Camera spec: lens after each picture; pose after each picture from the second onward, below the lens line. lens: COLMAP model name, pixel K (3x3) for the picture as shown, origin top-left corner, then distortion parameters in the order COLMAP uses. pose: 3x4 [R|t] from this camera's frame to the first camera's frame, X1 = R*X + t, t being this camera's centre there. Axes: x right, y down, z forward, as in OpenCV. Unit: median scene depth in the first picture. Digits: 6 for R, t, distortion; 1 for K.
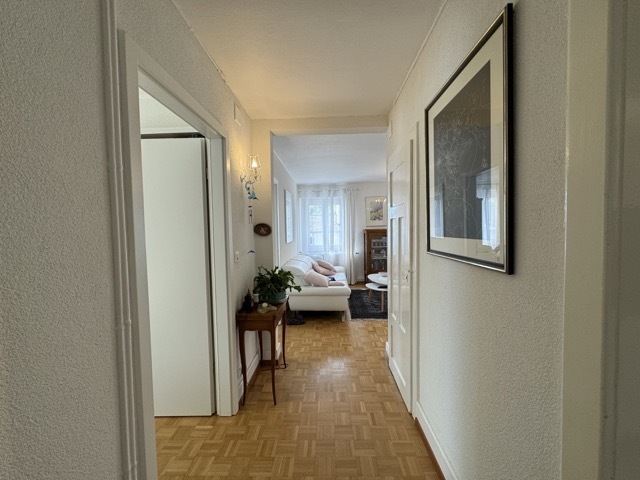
lens RADIAL K [[254.0, 0, 320.0], [0, 254.0, 240.0], [0, 0, 1]] dist [-0.000244, 0.000019]
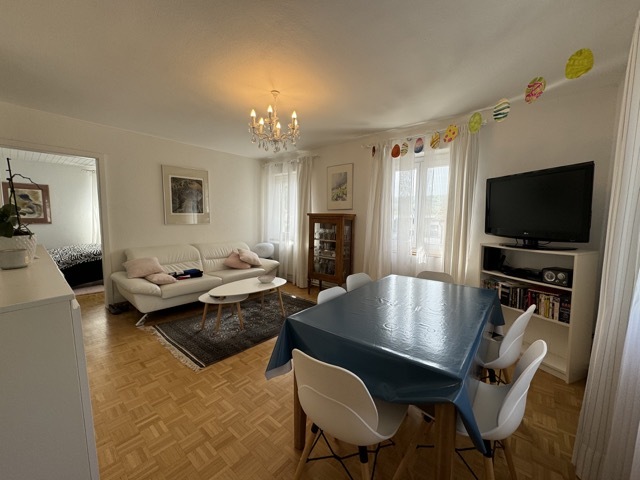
lens RADIAL K [[254.0, 0, 320.0], [0, 254.0, 240.0], [0, 0, 1]] dist [-0.000244, 0.000019]
pose [[0.795777, 0.085973, -0.599457, 1.014931], [-0.046546, 0.995627, 0.081002, -0.045044], [0.603799, -0.036557, 0.796298, 0.734384]]
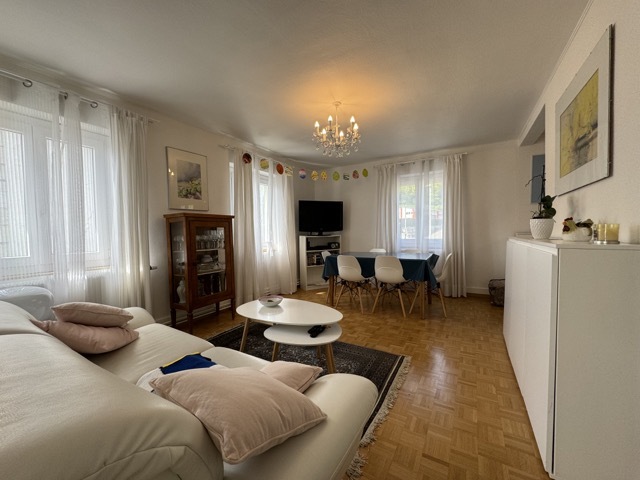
lens RADIAL K [[254.0, 0, 320.0], [0, 254.0, 240.0], [0, 0, 1]] dist [-0.000244, 0.000019]
pose [[0.482557, -0.016562, 0.875708, -0.169130], [0.031397, 0.999506, 0.001602, 0.021807], [-0.875301, 0.026721, 0.482839, 0.903594]]
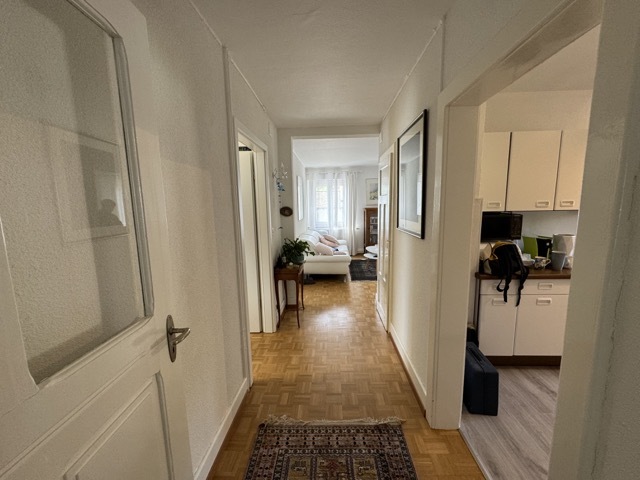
lens RADIAL K [[254.0, 0, 320.0], [0, 254.0, 240.0], [0, 0, 1]] dist [-0.000244, 0.000019]
pose [[0.999934, 0.000606, -0.011507, -0.019745], [0.000513, 0.995285, 0.096987, -0.014630], [0.011511, -0.096987, 0.995219, -0.260086]]
